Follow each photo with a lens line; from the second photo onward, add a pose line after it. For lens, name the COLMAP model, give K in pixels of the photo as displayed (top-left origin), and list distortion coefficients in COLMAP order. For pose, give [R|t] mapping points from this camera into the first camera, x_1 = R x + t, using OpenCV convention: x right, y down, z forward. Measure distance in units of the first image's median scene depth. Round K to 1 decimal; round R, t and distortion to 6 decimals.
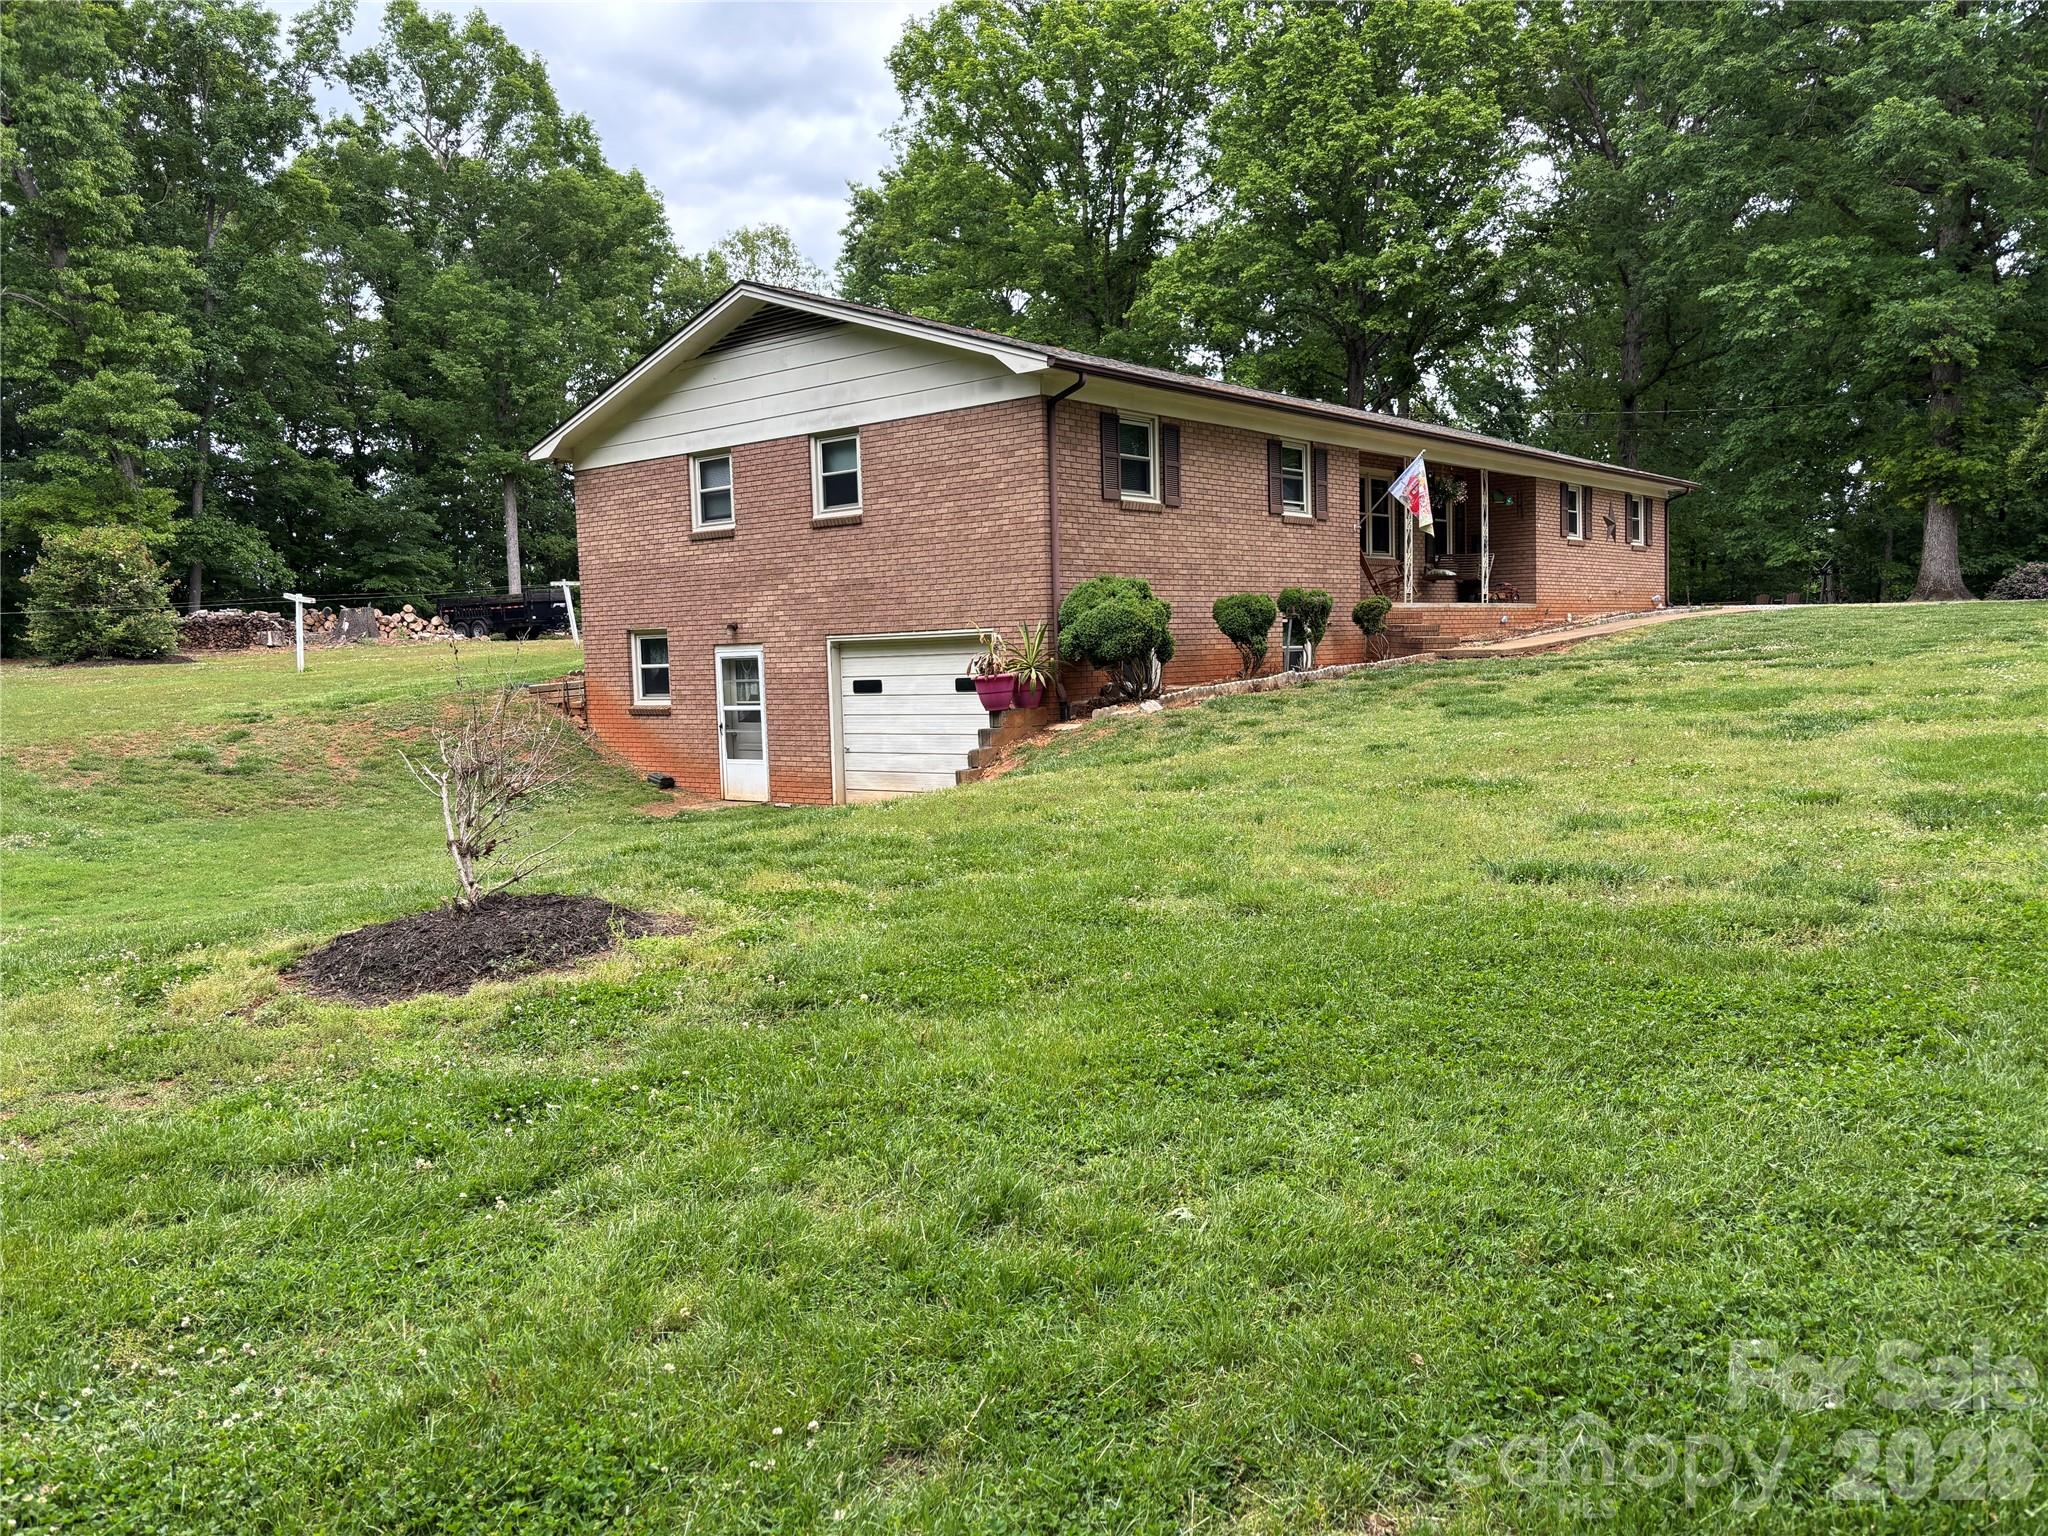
lens RADIAL K [[1567.3, 0, 1010.3], [0, 1567.3, 758.7], [0, 0, 1]] dist [0.059272, -0.049669]
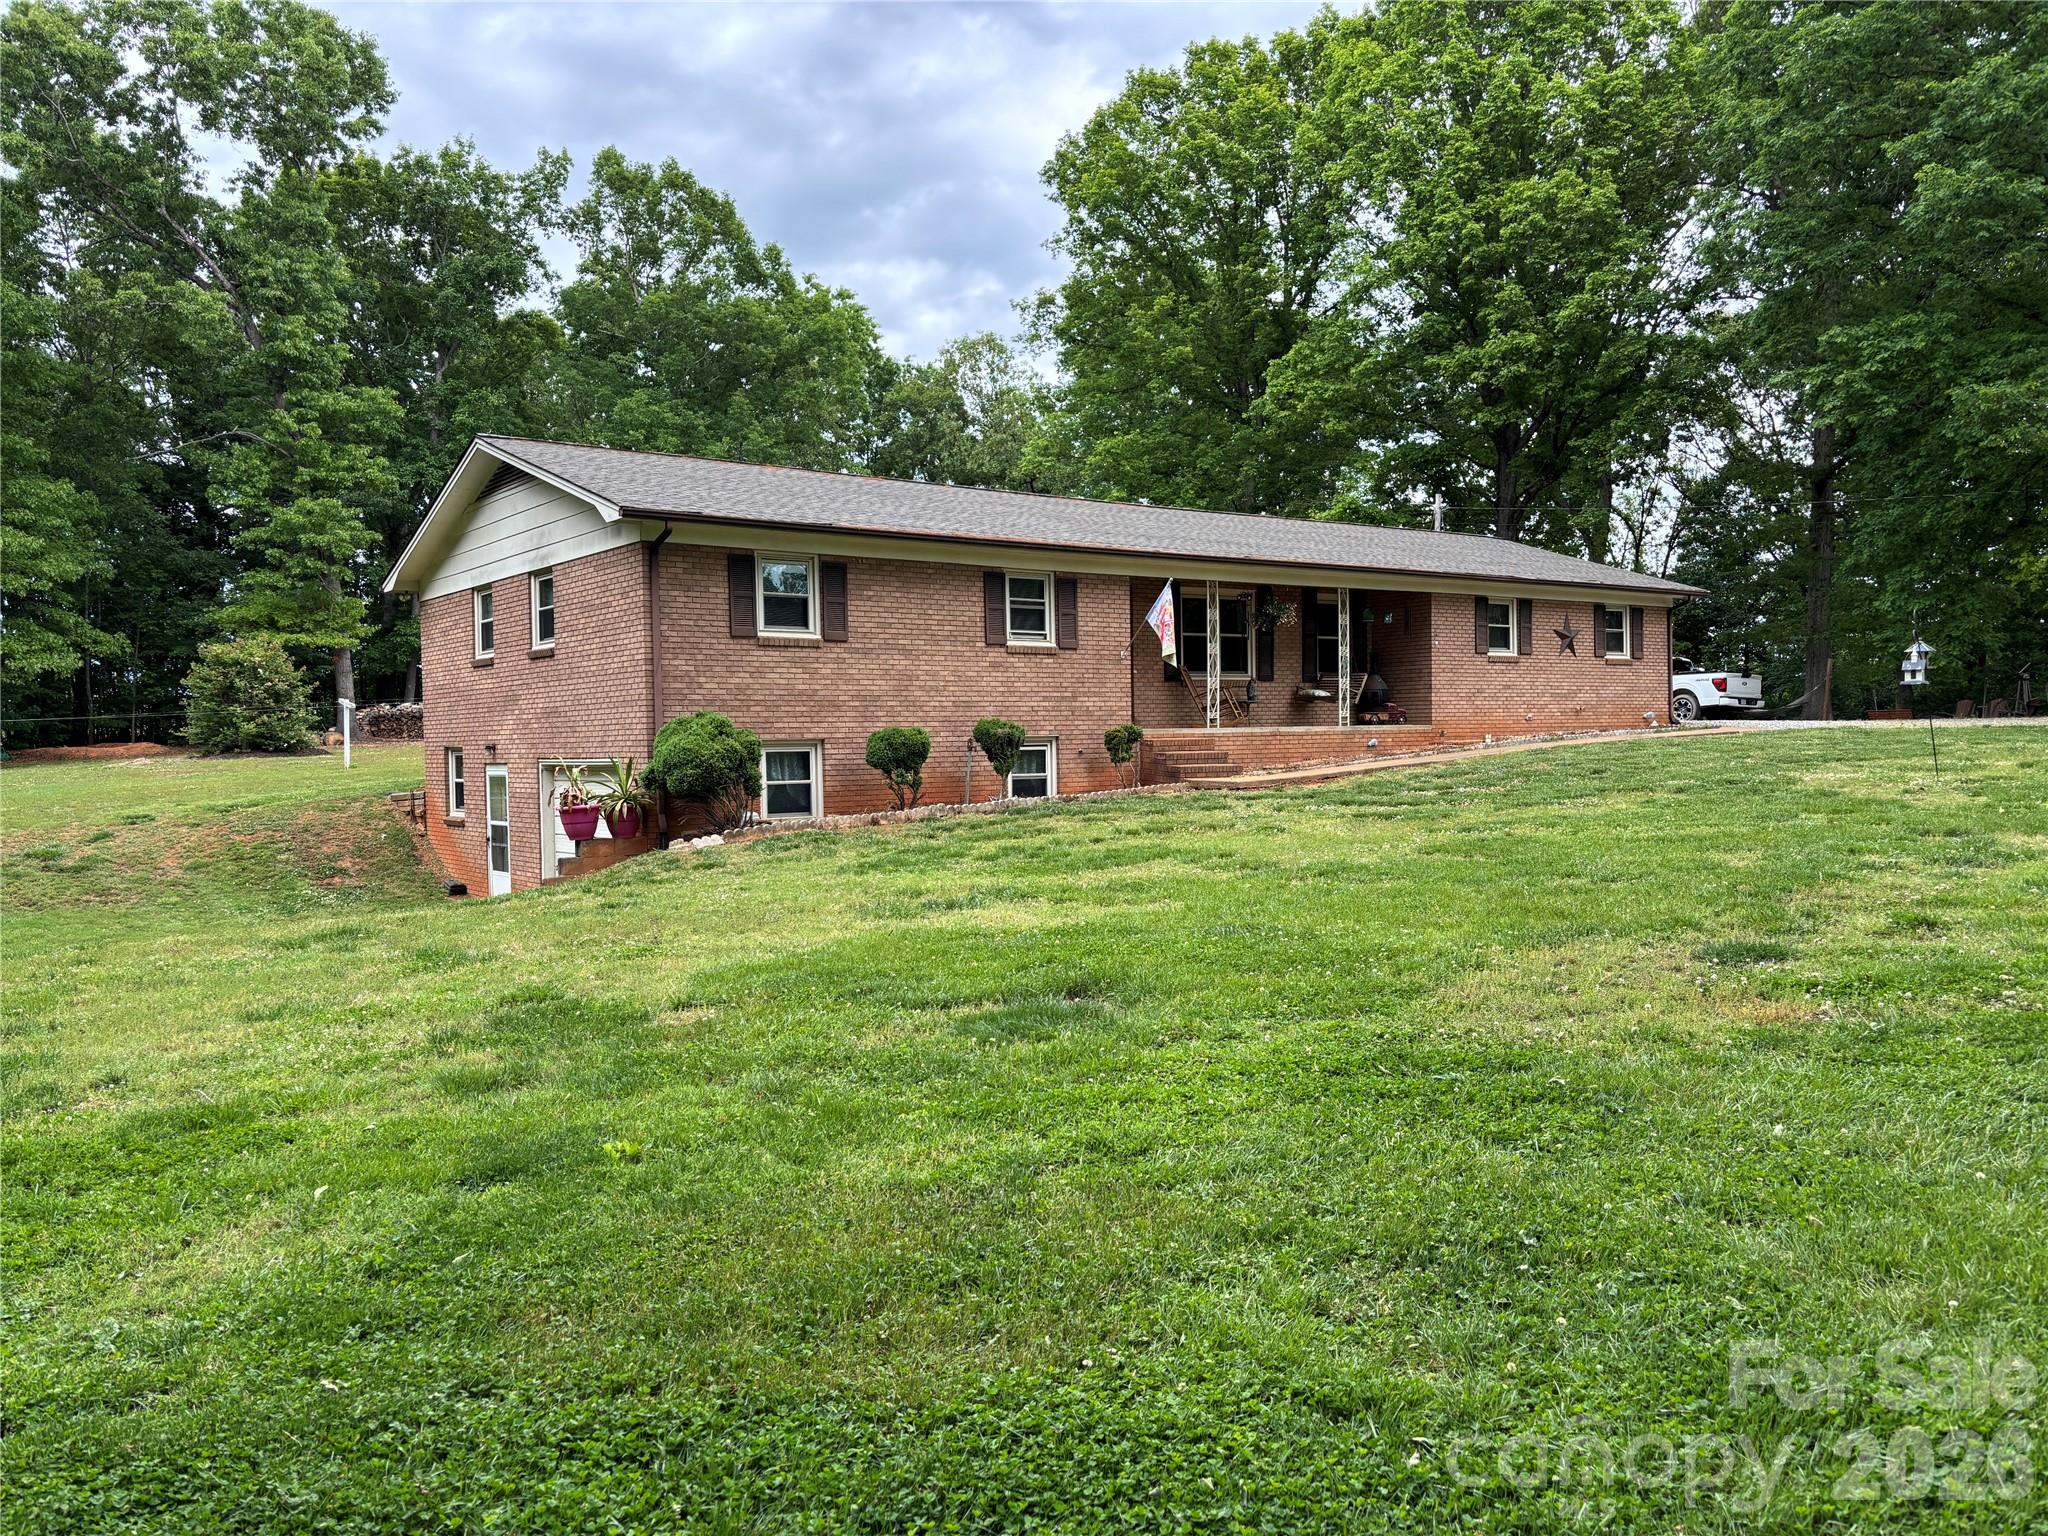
lens RADIAL K [[1567.3, 0, 1029.4], [0, 1567.3, 775.5], [0, 0, 1]] dist [0.059272, -0.049669]
pose [[0.973306, 0.019509, -0.228681, 0.240023], [-0.028437, 0.998954, -0.035813, -0.020654], [0.227743, 0.041360, 0.972842, 0.019443]]
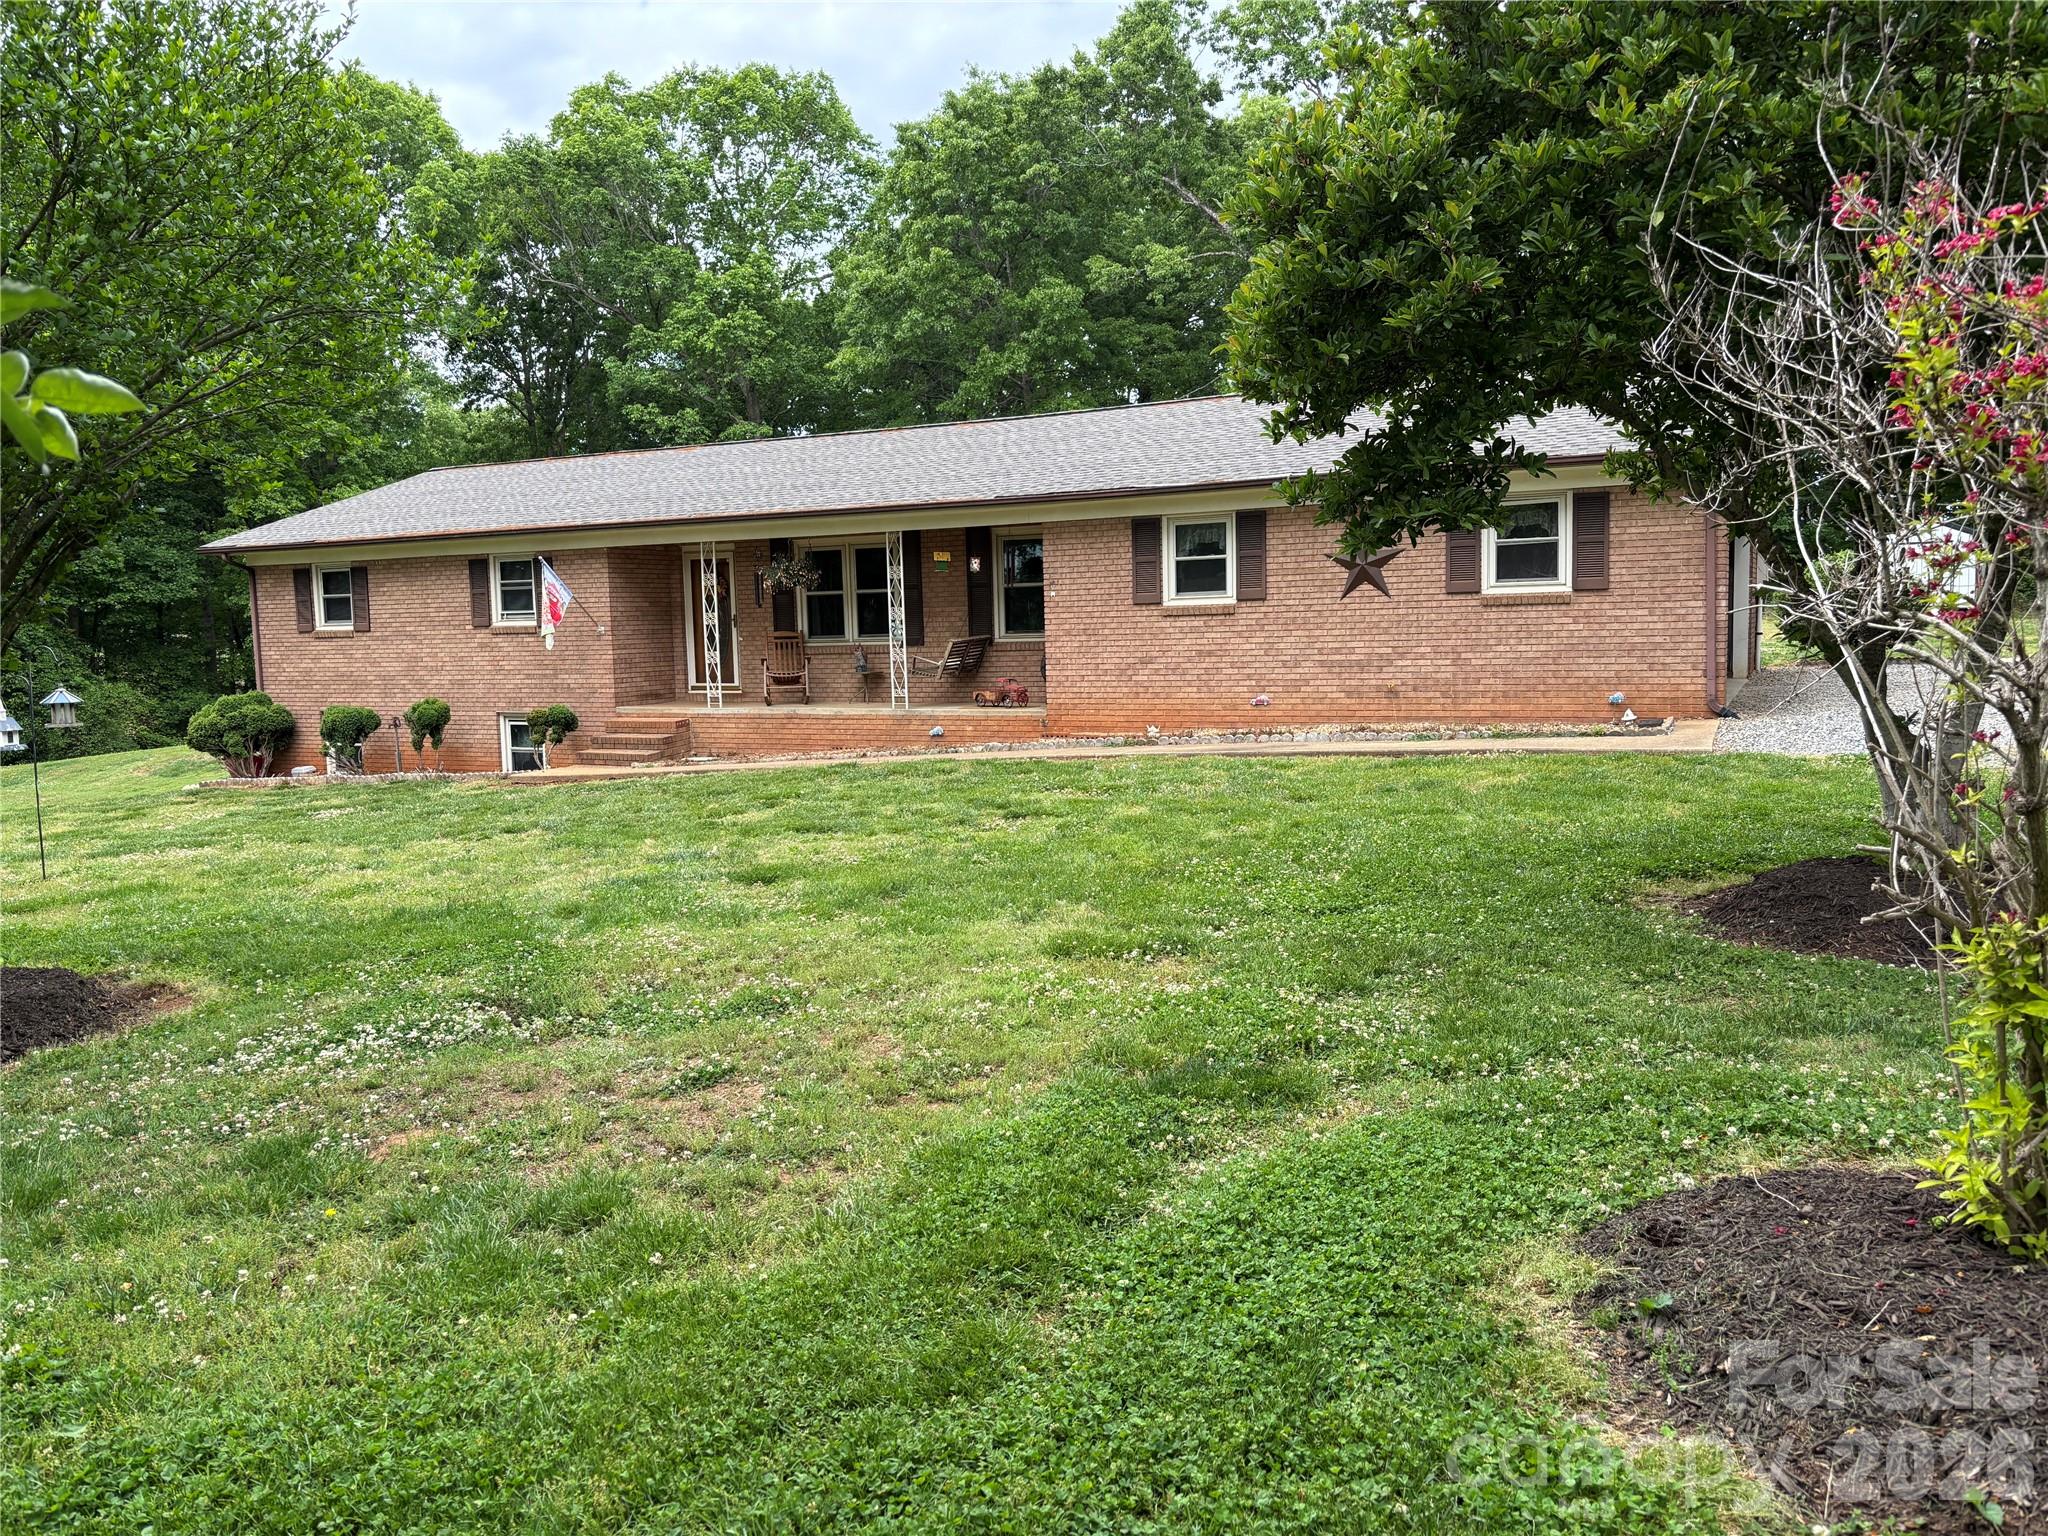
lens RADIAL K [[1588.1, 0, 1034.6], [0, 1588.1, 770.0], [0, 0, 1]] dist [0.010966, 0.000476]
pose [[0.220334, 0.118431, -0.968208, 0.757911], [-0.048491, 0.992704, 0.110393, -0.112306], [0.974218, 0.022626, 0.224469, 0.643457]]
